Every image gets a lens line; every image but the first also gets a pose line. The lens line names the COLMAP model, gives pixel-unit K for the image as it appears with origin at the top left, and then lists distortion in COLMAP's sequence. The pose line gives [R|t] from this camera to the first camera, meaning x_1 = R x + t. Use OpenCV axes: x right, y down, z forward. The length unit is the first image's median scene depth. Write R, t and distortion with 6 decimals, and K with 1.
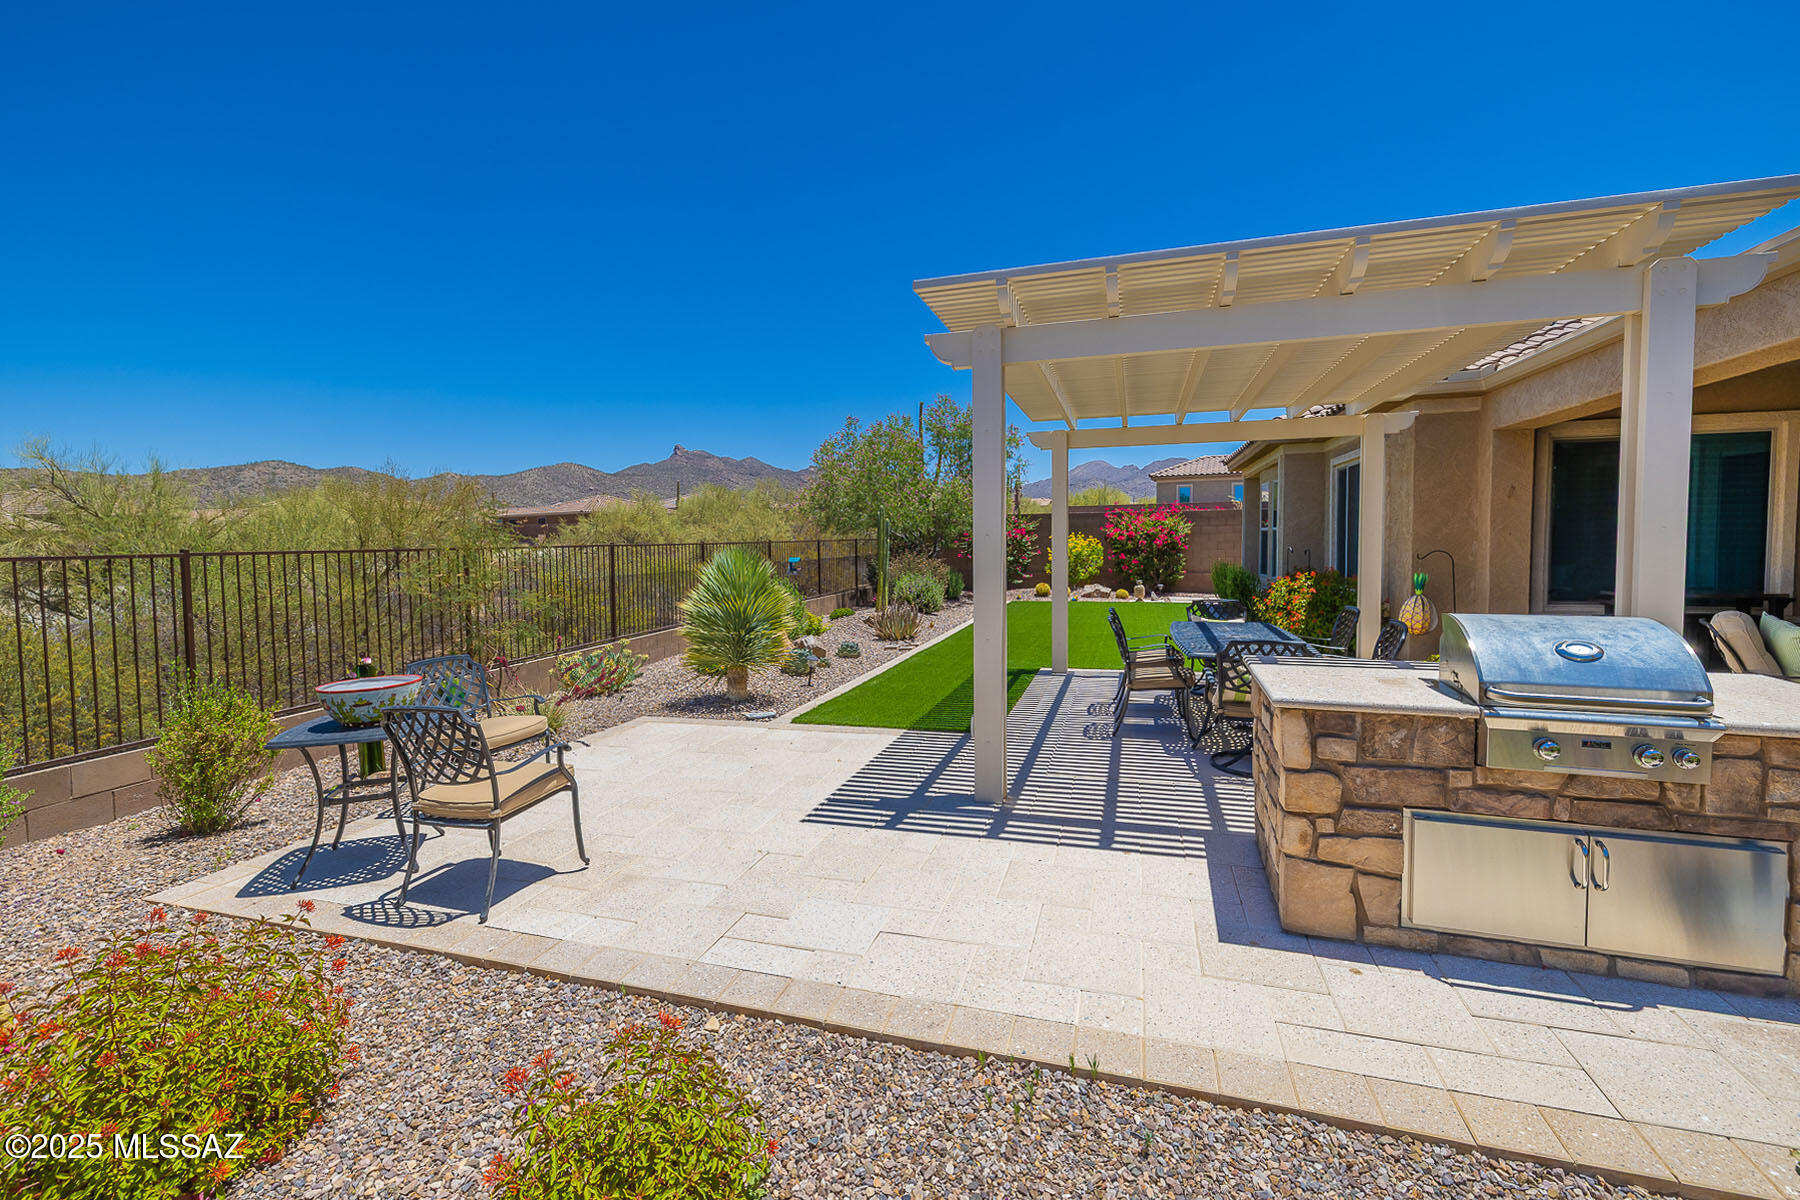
lens RADIAL K [[769.4, 0, 892.3], [0, 769.4, 575.1], [0, 0, 1]] dist [-0.000302, 0.000057]
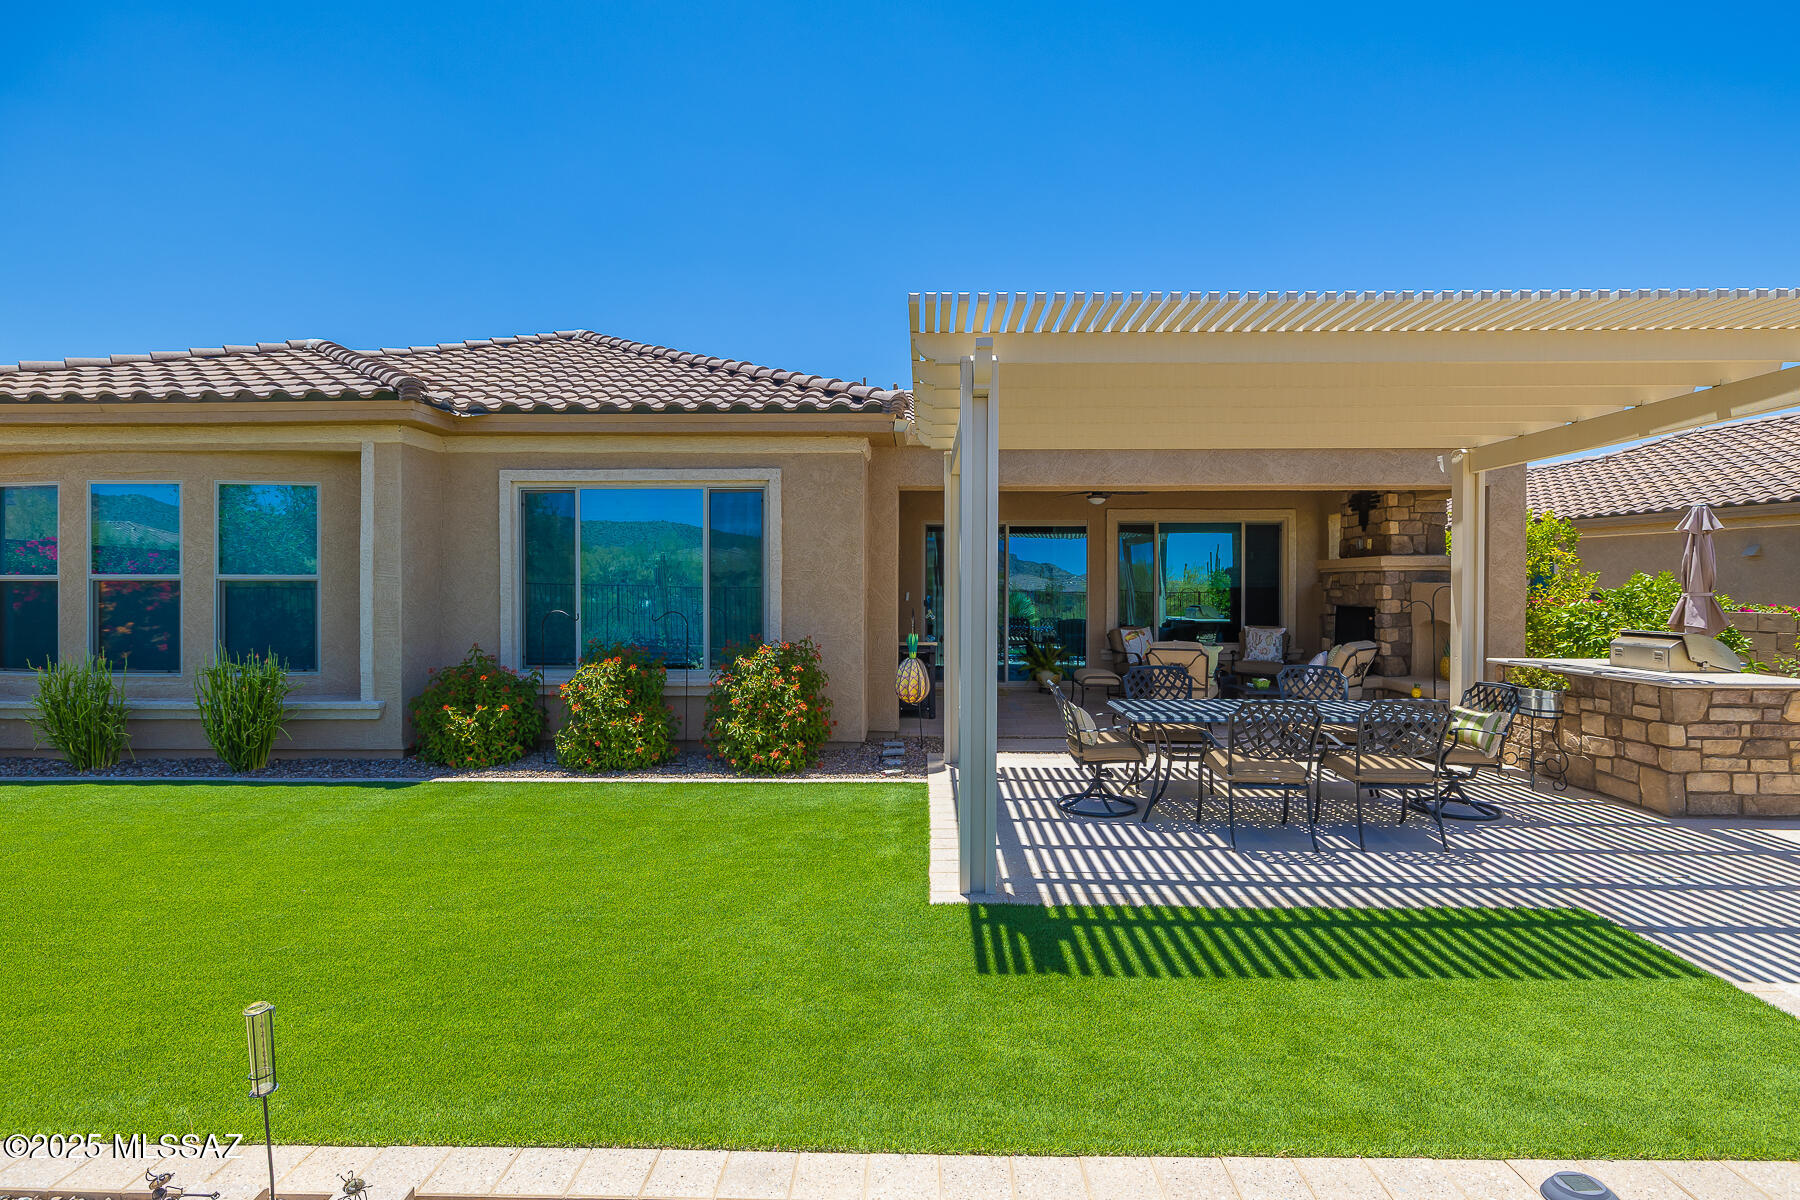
lens RADIAL K [[861.4, 0, 916.2], [0, 861.4, 591.1], [0, 0, 1]] dist [-0.001809, -0.000263]
pose [[-0.285397, 0.006801, 0.958385, -0.462237], [0.048230, 0.998810, 0.007274, -0.097532], [-0.957195, 0.048299, -0.285386, 2.092364]]
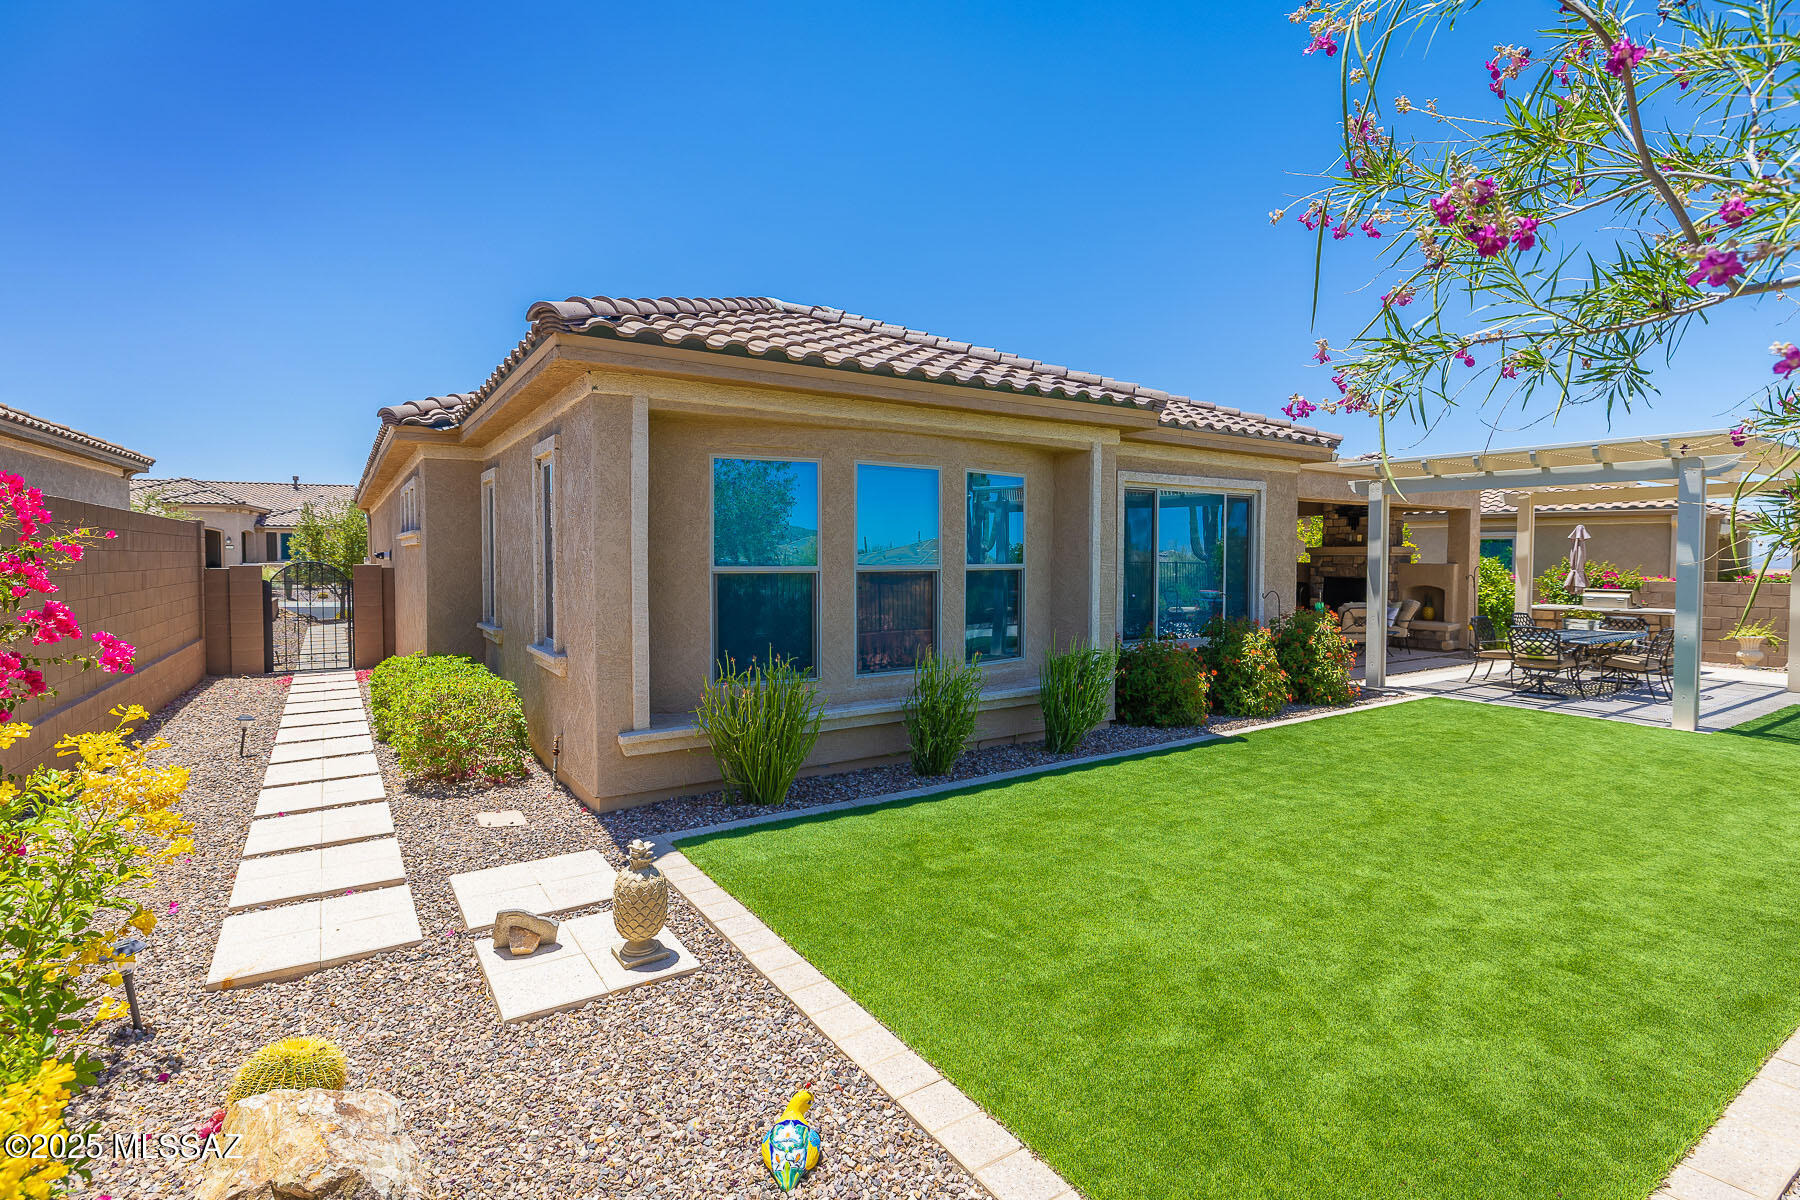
lens RADIAL K [[844.4, 0, 897.6], [0, 844.4, 572.6], [0, 0, 1]] dist [0.001945, -0.000024]
pose [[-0.772744, 0.003431, 0.634709, 0.552272], [0.042652, 0.998006, 0.046533, -0.240277], [-0.633284, 0.063030, -0.771349, 4.119250]]
